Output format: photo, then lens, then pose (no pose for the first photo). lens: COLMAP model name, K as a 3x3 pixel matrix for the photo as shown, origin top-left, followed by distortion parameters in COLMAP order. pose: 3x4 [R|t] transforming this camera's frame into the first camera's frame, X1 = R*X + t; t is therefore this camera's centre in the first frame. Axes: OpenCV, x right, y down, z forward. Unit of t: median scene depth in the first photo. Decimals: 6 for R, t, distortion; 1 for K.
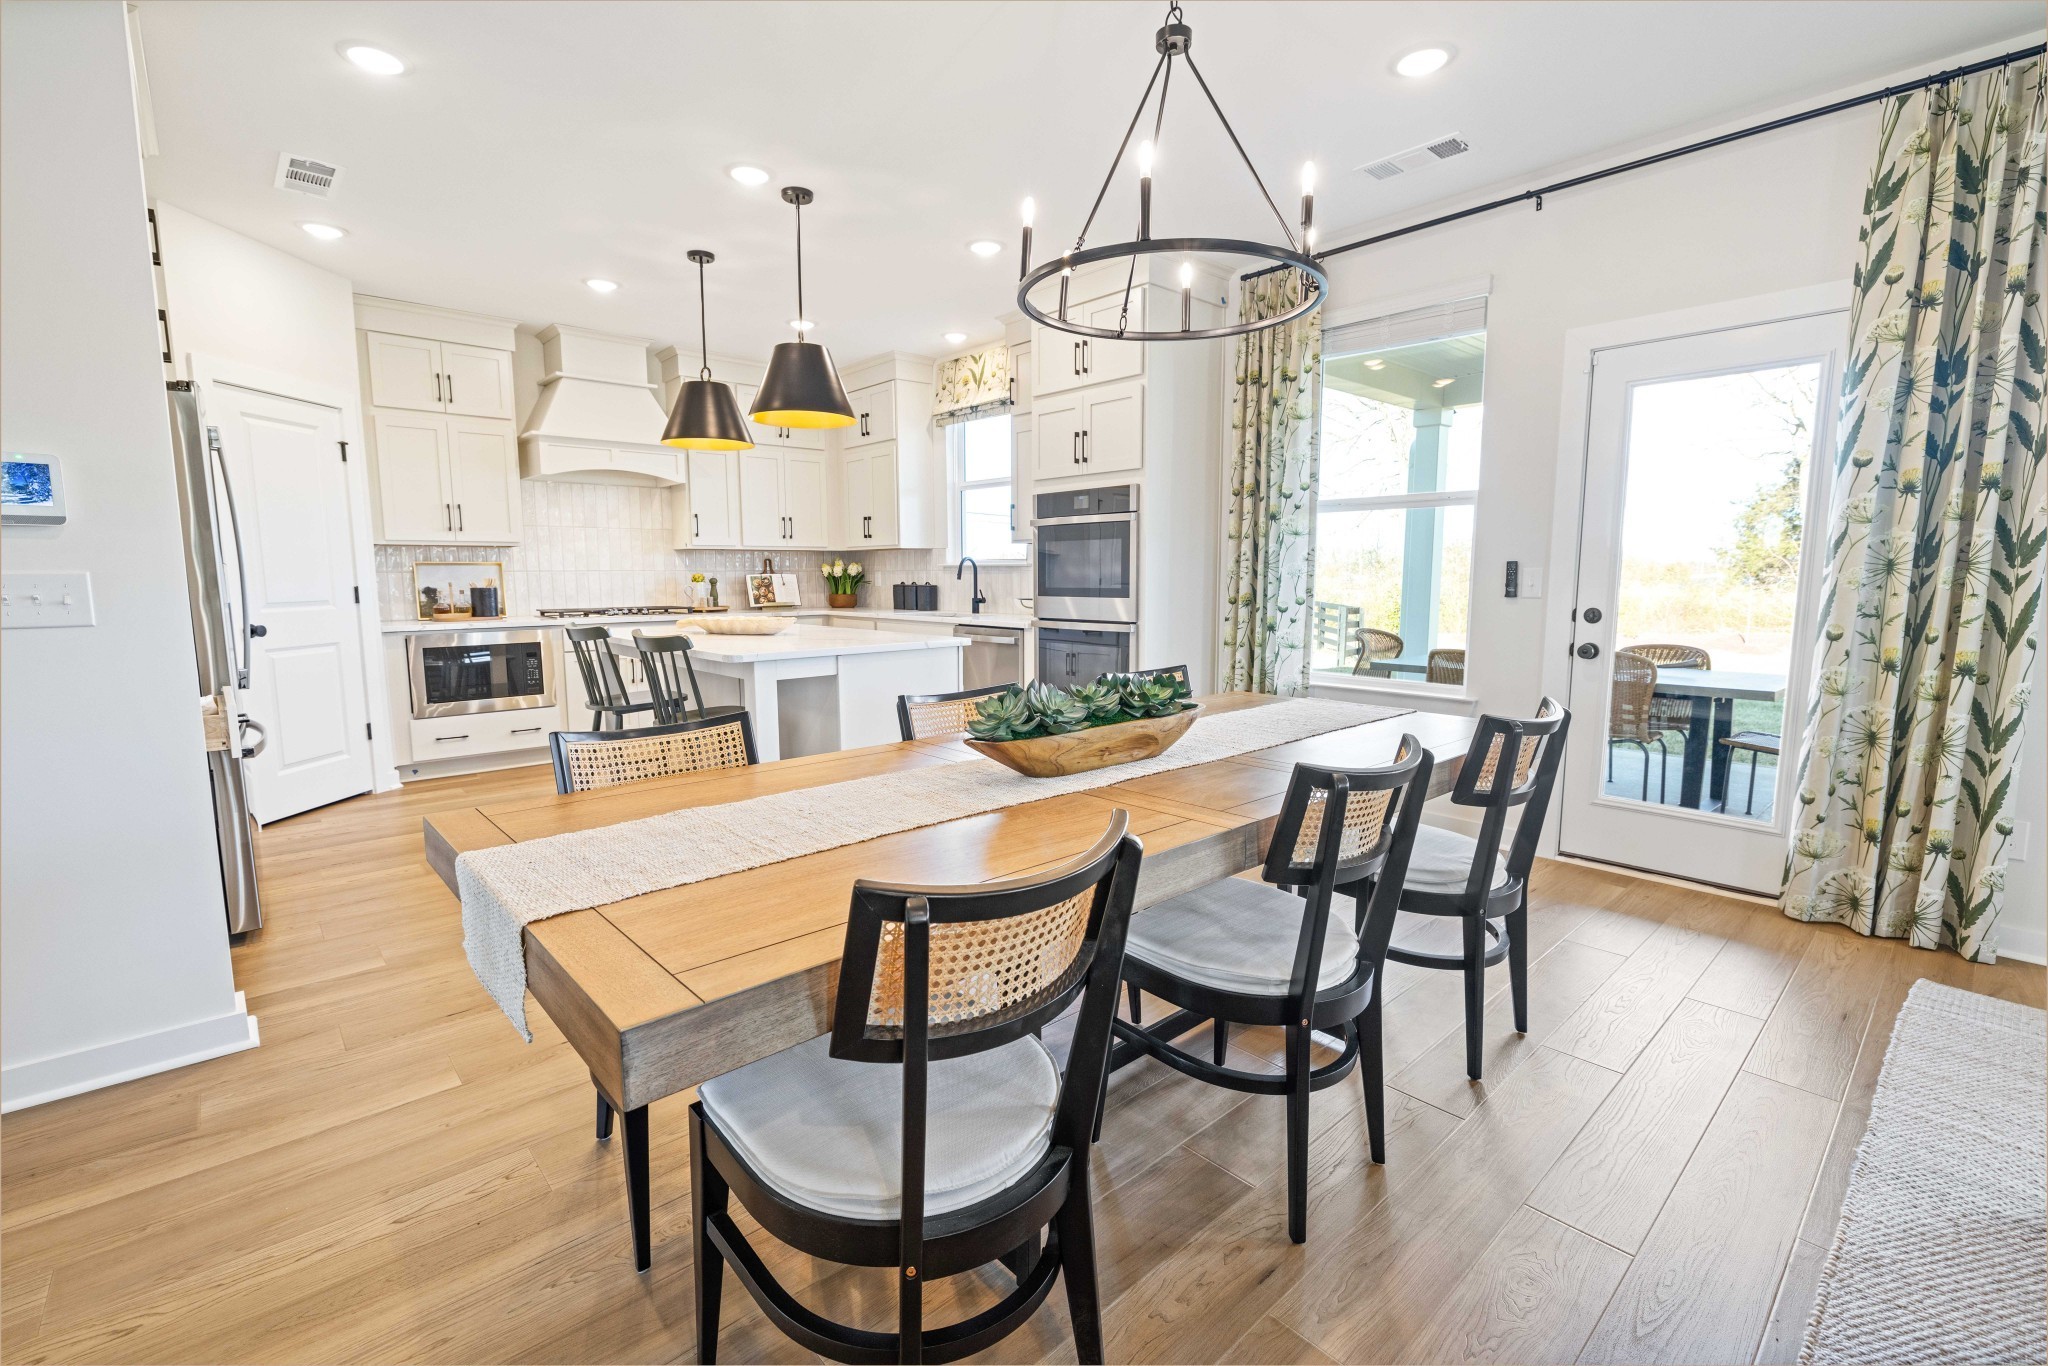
lens RADIAL K [[883.2, 0, 1015.4], [0, 883.2, 680.9], [0, 0, 1]] dist [-0.002300, 0.000099]
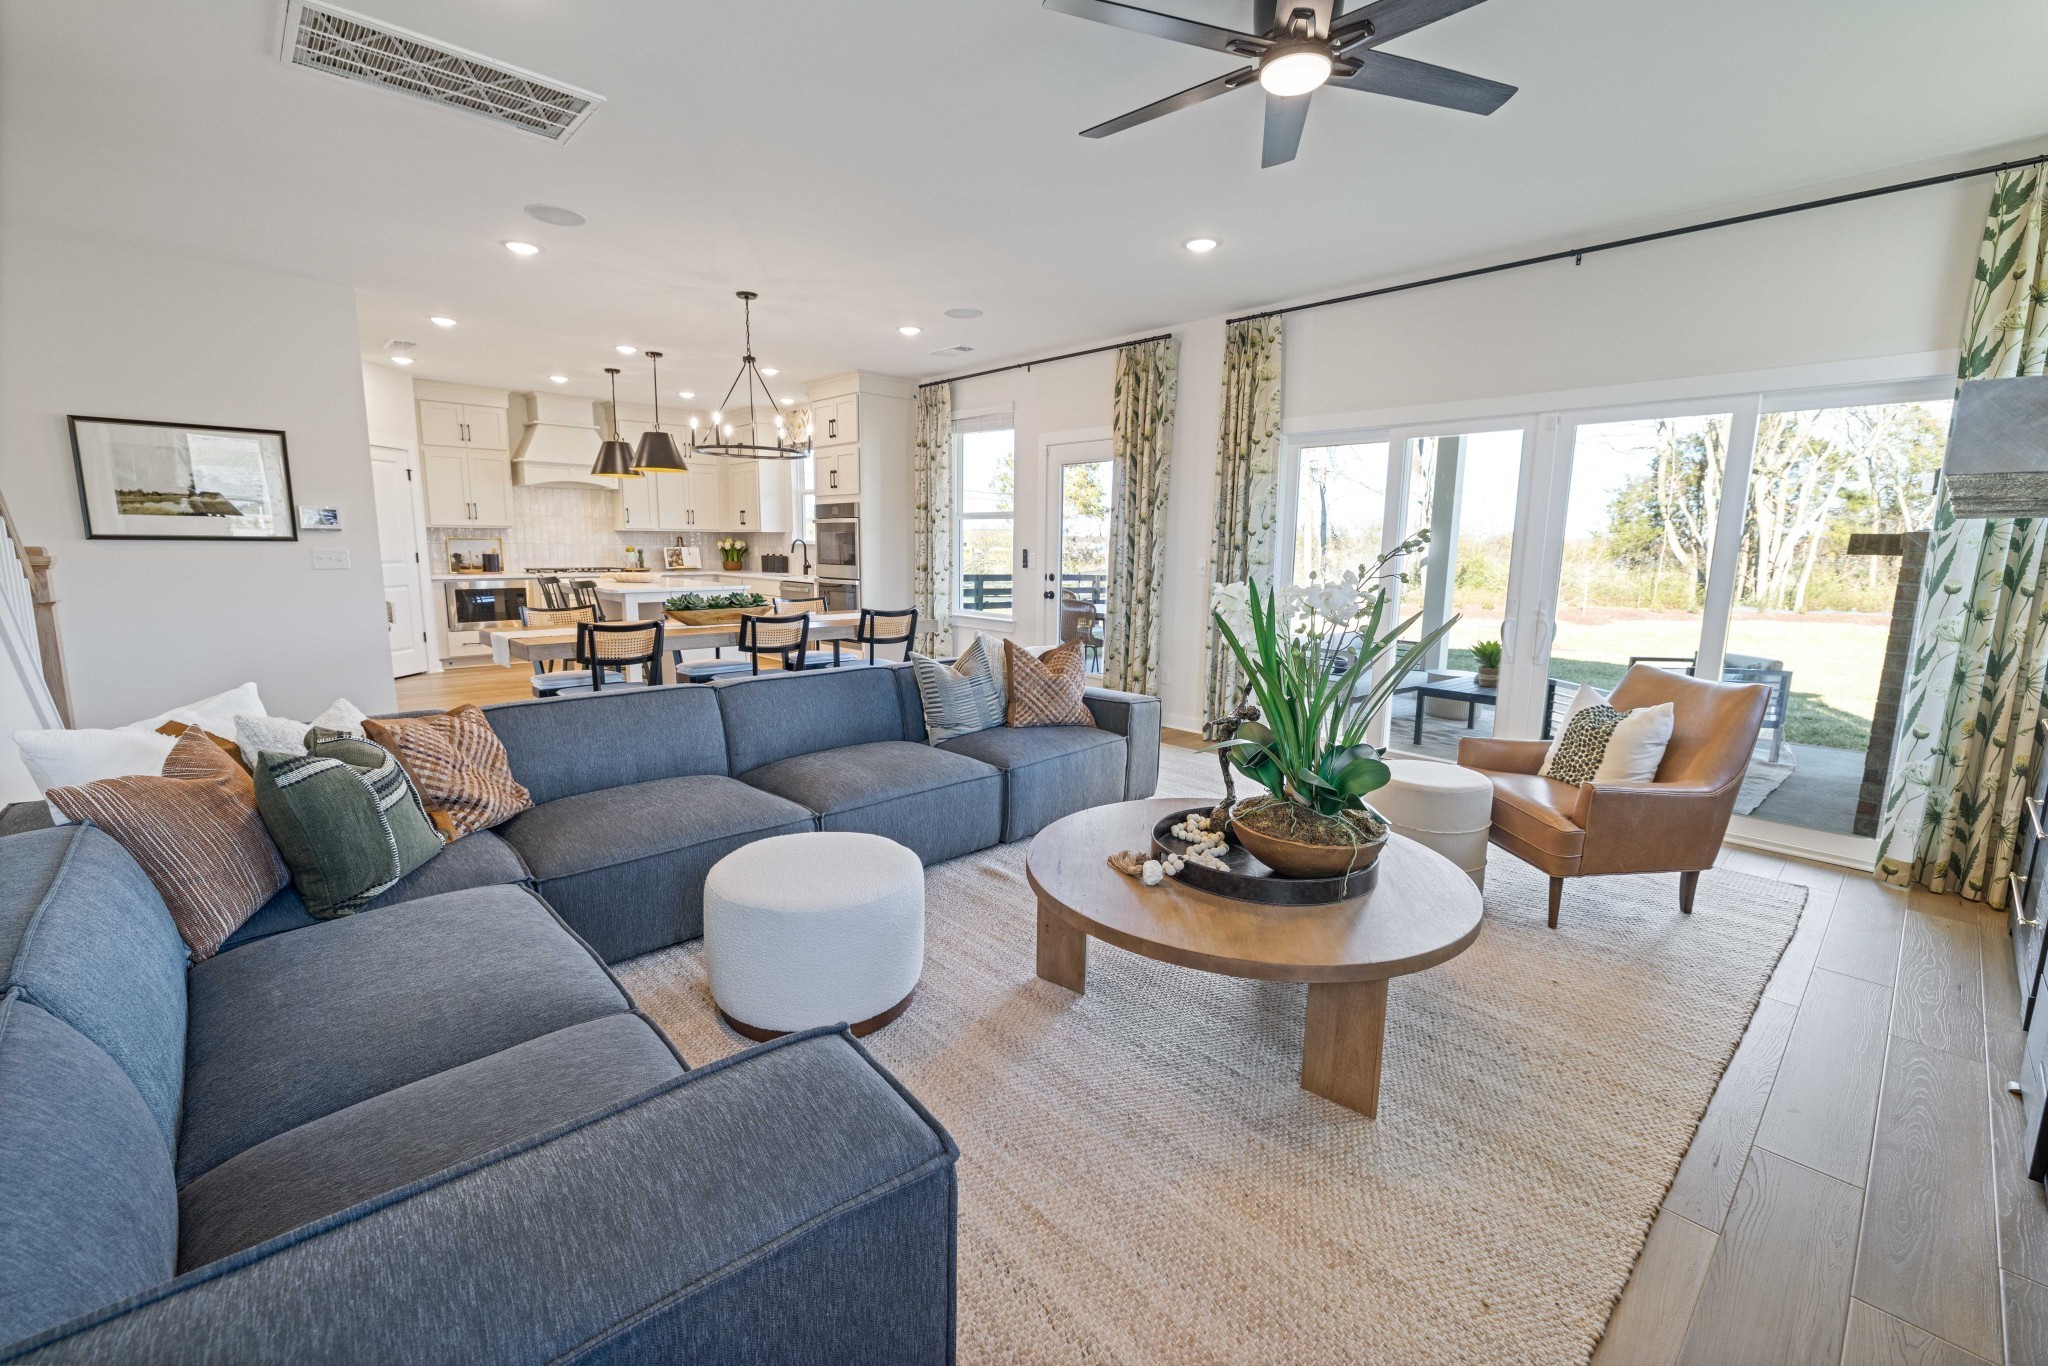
lens RADIAL K [[883.2, 0, 1032.9], [0, 883.2, 681.5], [0, 0, 1]] dist [-0.002300, 0.000099]
pose [[0.999777, 0.012351, 0.017153, 0.392797], [-0.012937, 0.999323, 0.034440, 0.063411], [-0.016716, -0.034654, 0.999260, -0.685535]]
